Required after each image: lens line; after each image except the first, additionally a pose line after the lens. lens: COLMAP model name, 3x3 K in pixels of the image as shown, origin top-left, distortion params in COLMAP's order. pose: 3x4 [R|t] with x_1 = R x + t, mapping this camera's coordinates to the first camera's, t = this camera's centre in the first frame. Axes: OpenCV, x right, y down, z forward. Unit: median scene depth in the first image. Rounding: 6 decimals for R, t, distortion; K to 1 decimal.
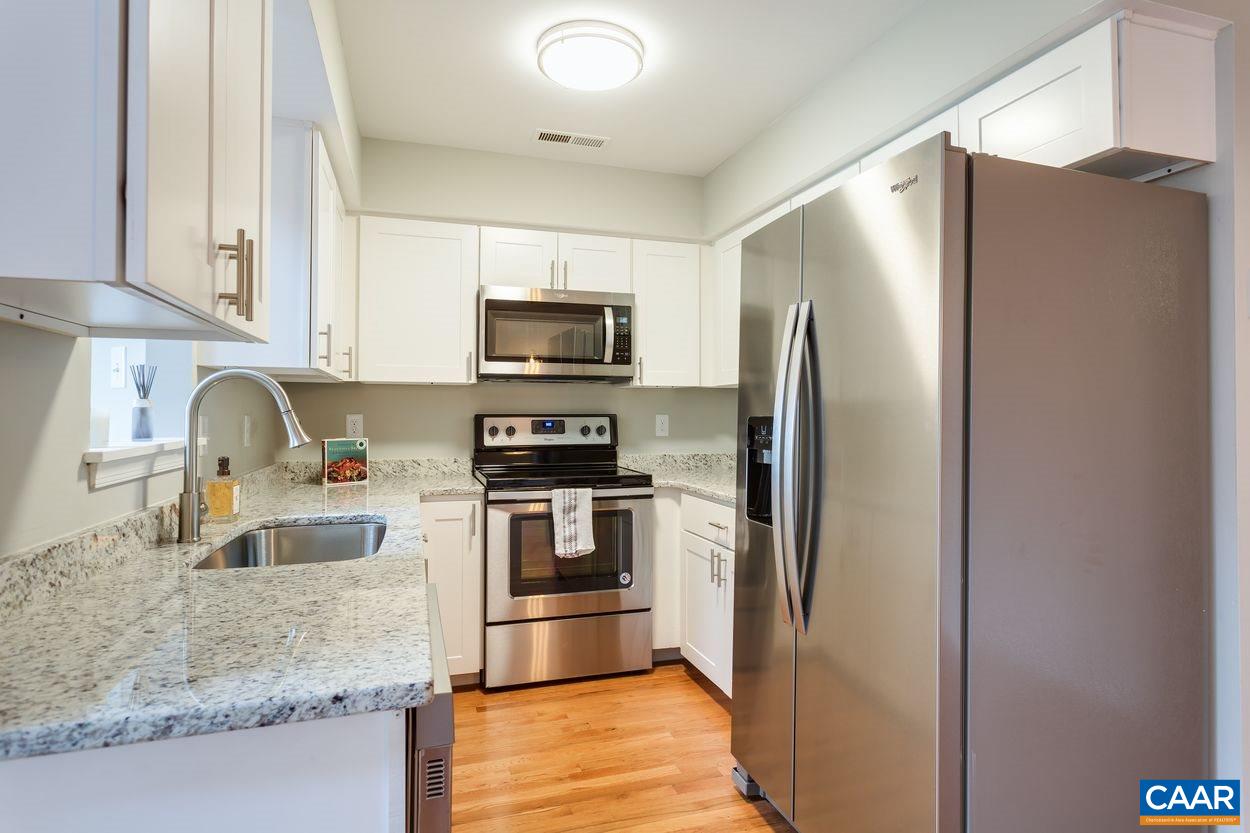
lens RADIAL K [[686.7, 0, 626.9], [0, 686.7, 409.7], [0, 0, 1]] dist [0.022839, 0.000128]
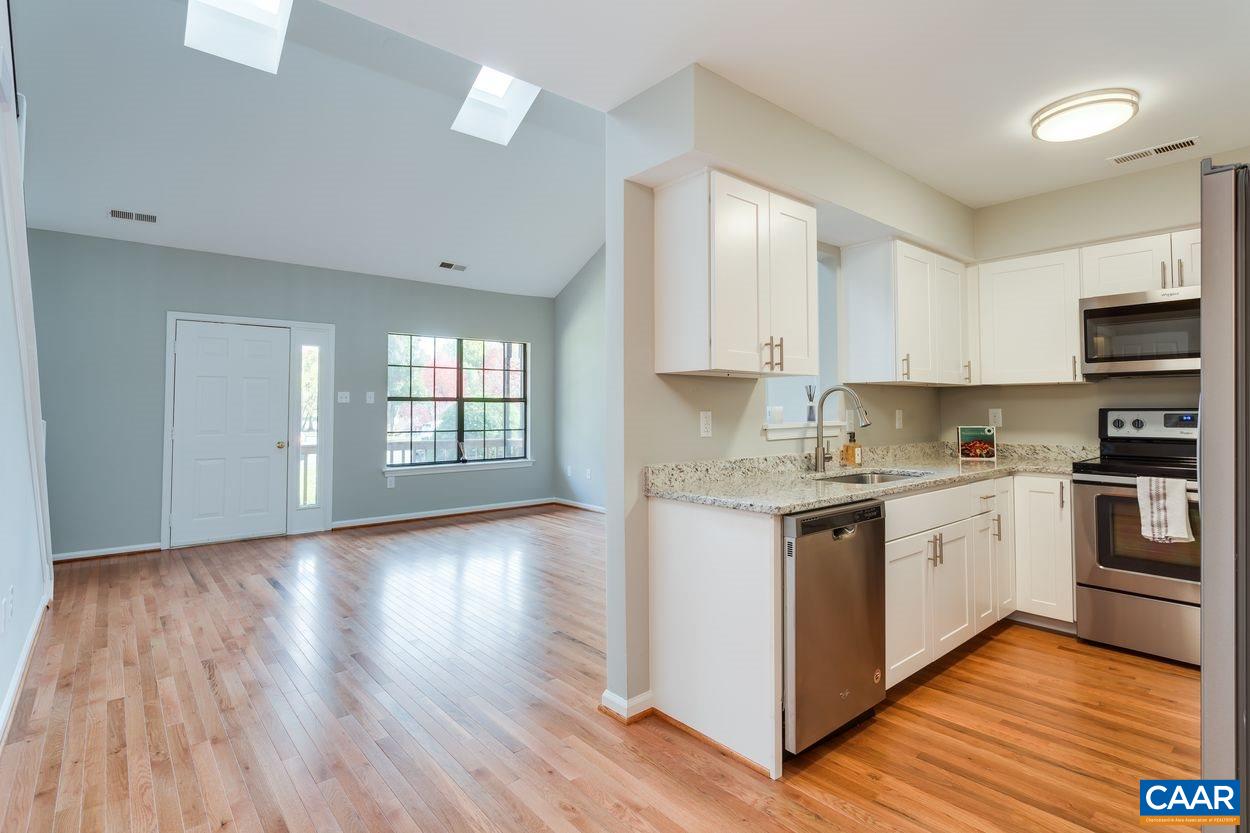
lens RADIAL K [[605.1, 0, 628.7], [0, 605.1, 389.1], [0, 0, 1]] dist [-0.009496, 0.001655]
pose [[0.388586, -0.034403, -0.920770, 0.462083], [0.008781, 0.999396, -0.033634, 0.001711], [0.921371, 0.004984, 0.388653, -0.123603]]
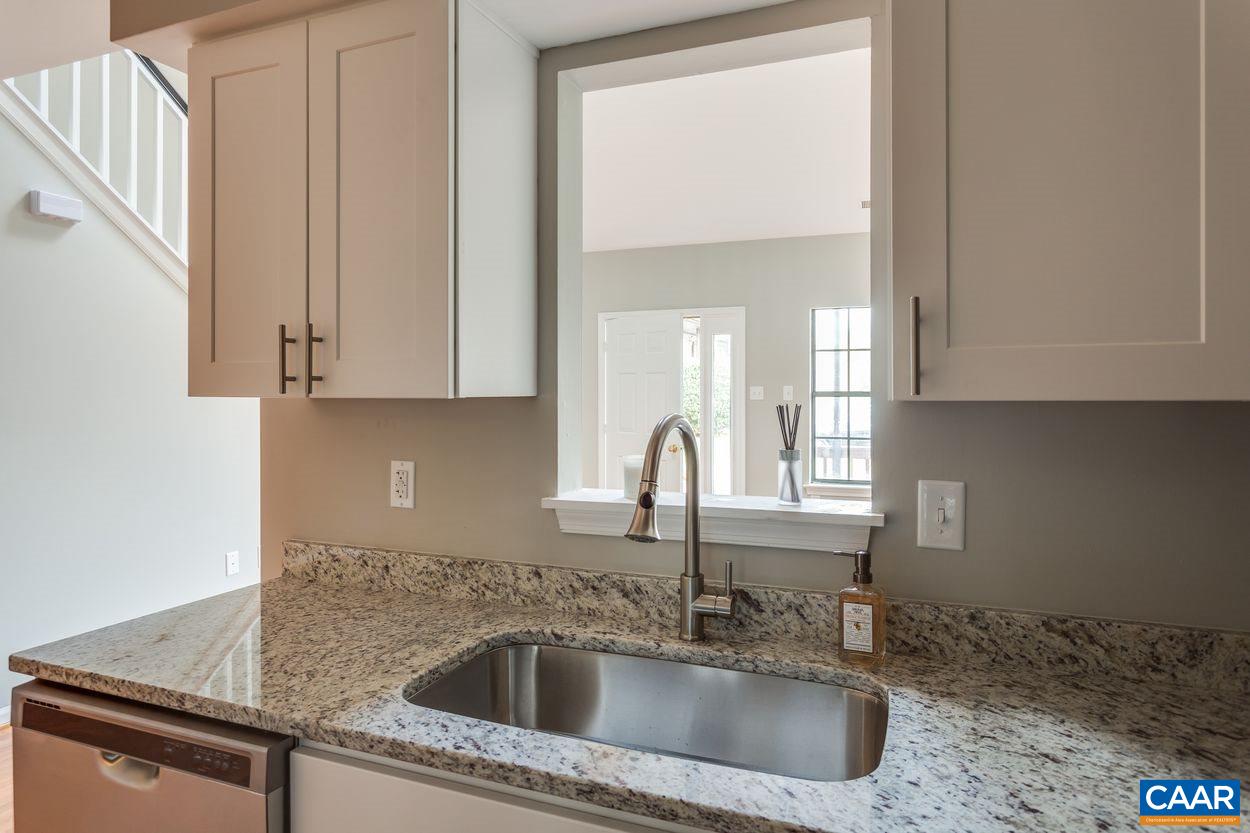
lens RADIAL K [[737.4, 0, 623.9], [0, 737.4, 392.5], [0, 0, 1]] dist [-0.005406, 0.000745]
pose [[-0.624353, -0.000521, -0.781142, 0.035643], [0.003016, 0.999991, -0.003078, -0.047430], [0.781137, -0.004278, -0.624345, 0.841446]]
